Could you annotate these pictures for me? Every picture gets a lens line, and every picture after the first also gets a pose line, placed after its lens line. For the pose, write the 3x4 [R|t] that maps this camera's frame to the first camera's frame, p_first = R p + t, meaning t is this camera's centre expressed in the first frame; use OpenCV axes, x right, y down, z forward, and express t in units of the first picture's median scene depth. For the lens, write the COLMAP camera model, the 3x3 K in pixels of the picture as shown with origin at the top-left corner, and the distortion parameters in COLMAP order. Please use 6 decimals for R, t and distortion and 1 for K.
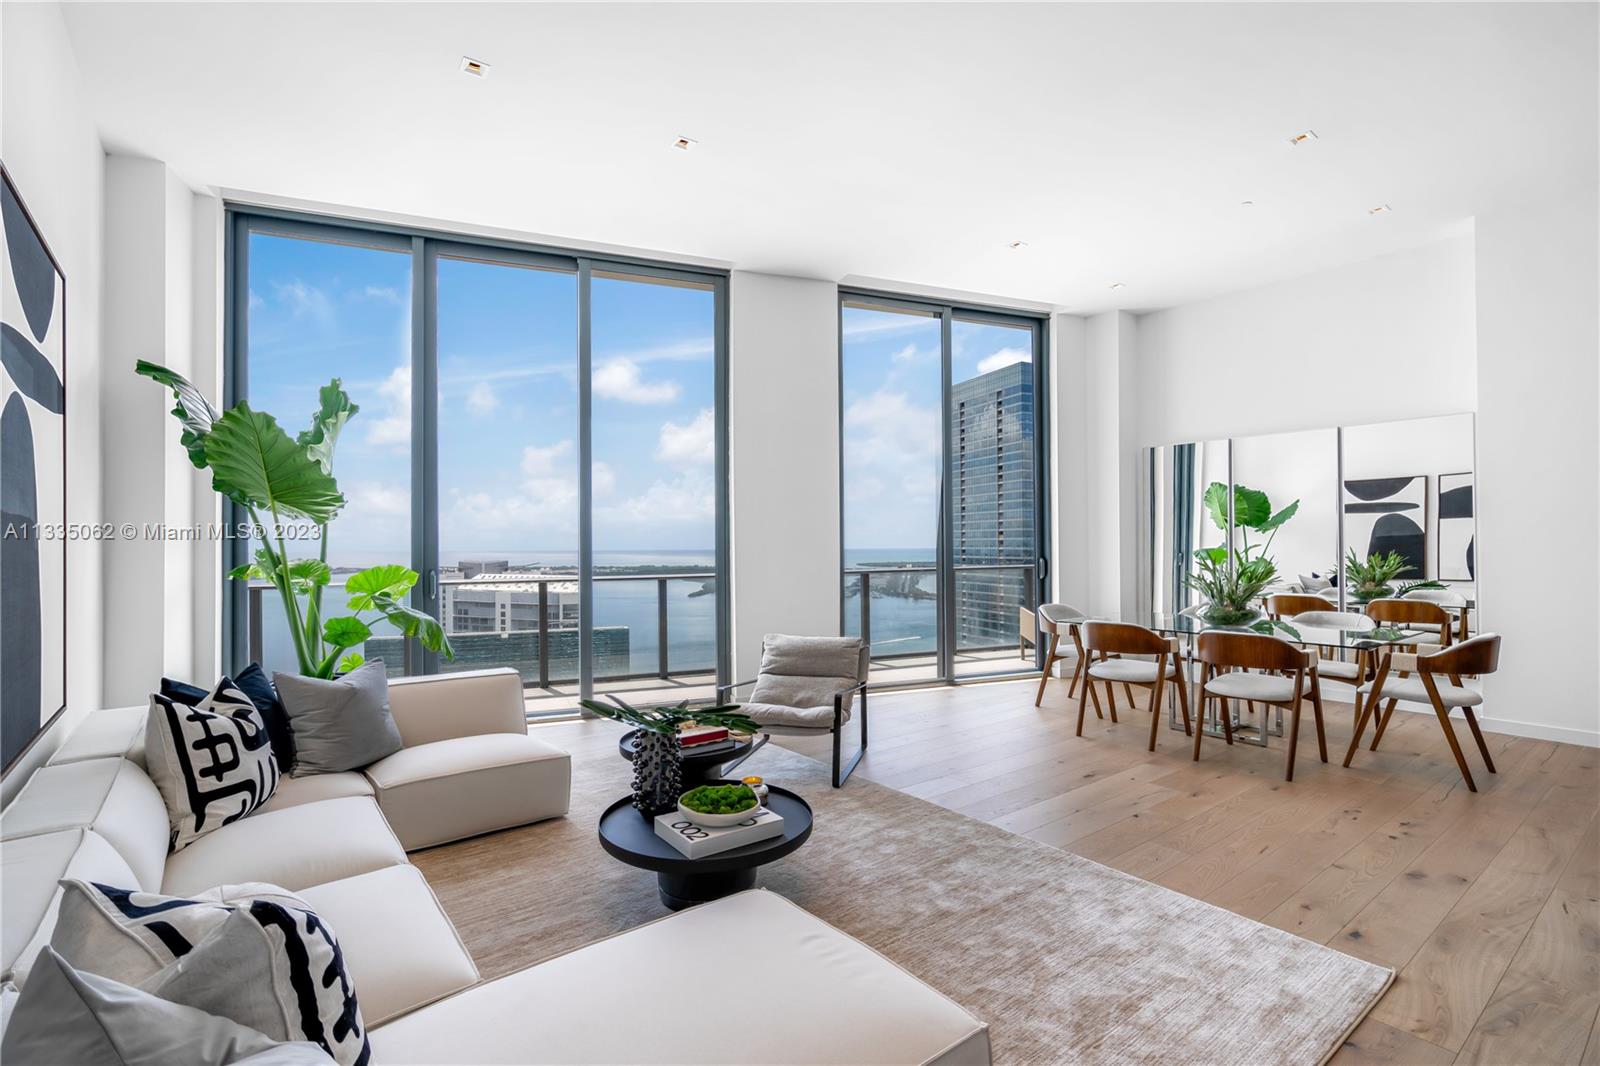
lens RADIAL K [[740.3, 0, 795.3], [0, 740.3, 539.7], [0, 0, 1]] dist [0.000143, 0.002003]
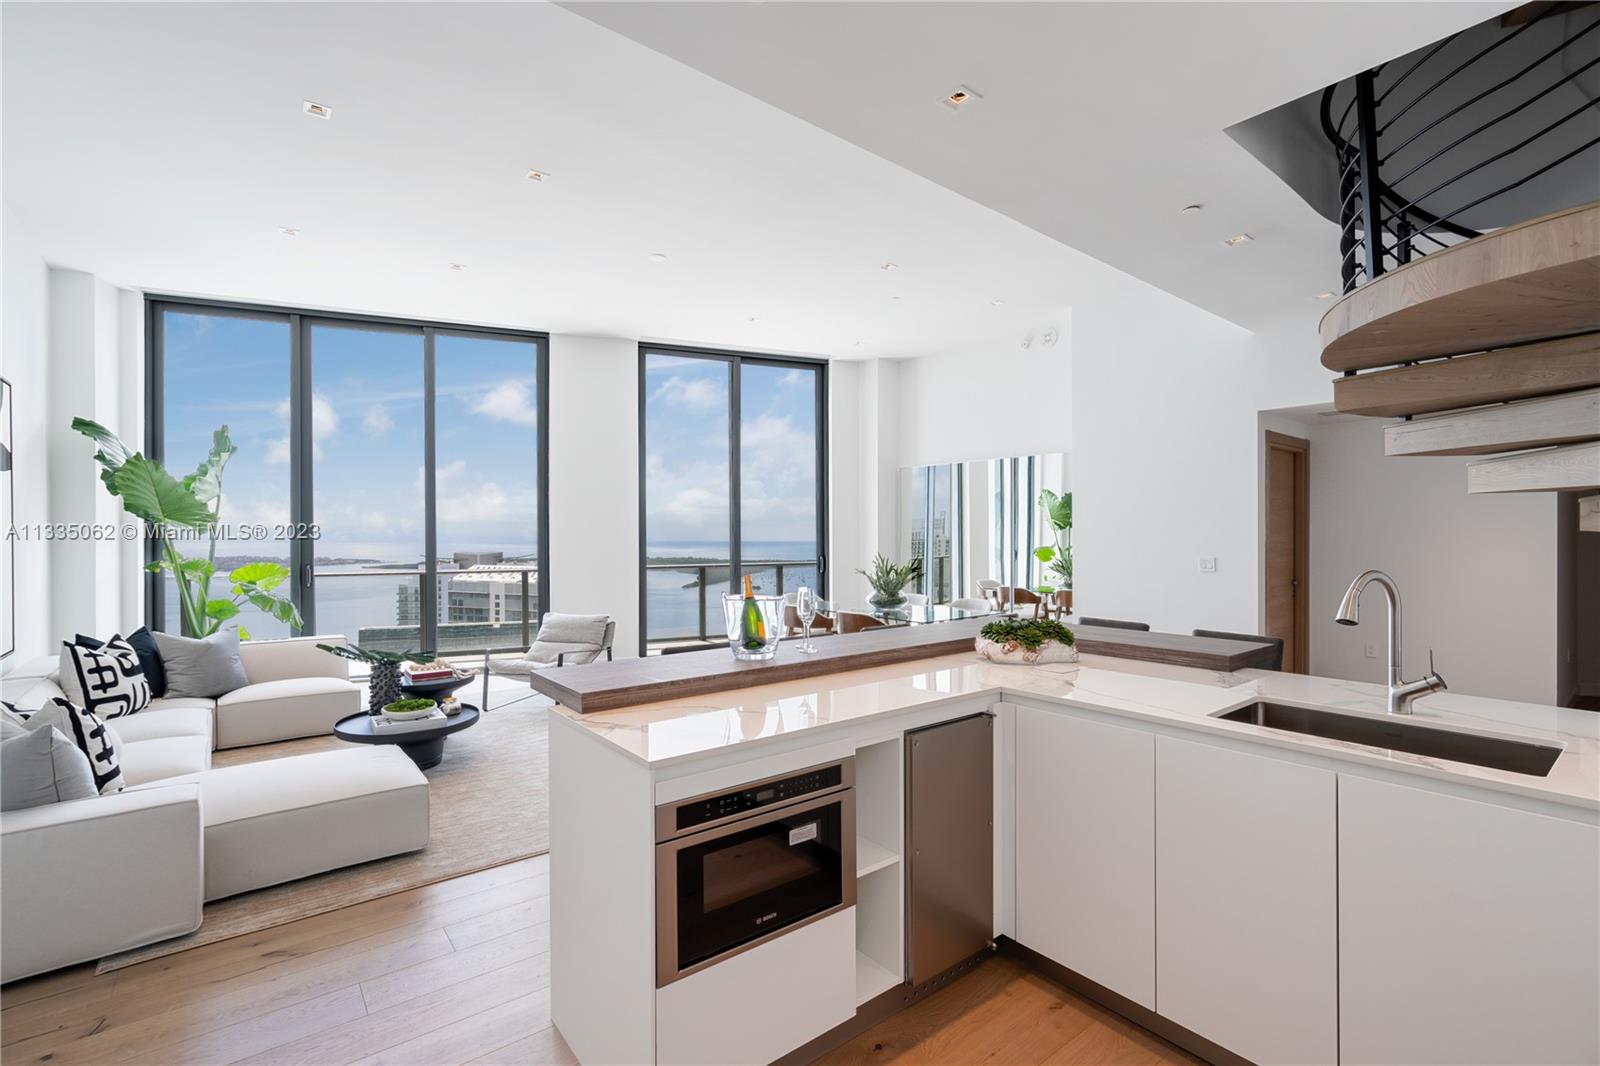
lens RADIAL K [[740.3, 0, 795.8], [0, 740.3, 542.4], [0, 0, 1]] dist [0.000143, 0.002003]
pose [[0.999994, 0.003524, 0.000450, 0.472383], [-0.003530, 0.999887, 0.014617, -0.026680], [-0.000399, -0.014618, 0.999893, -0.404799]]
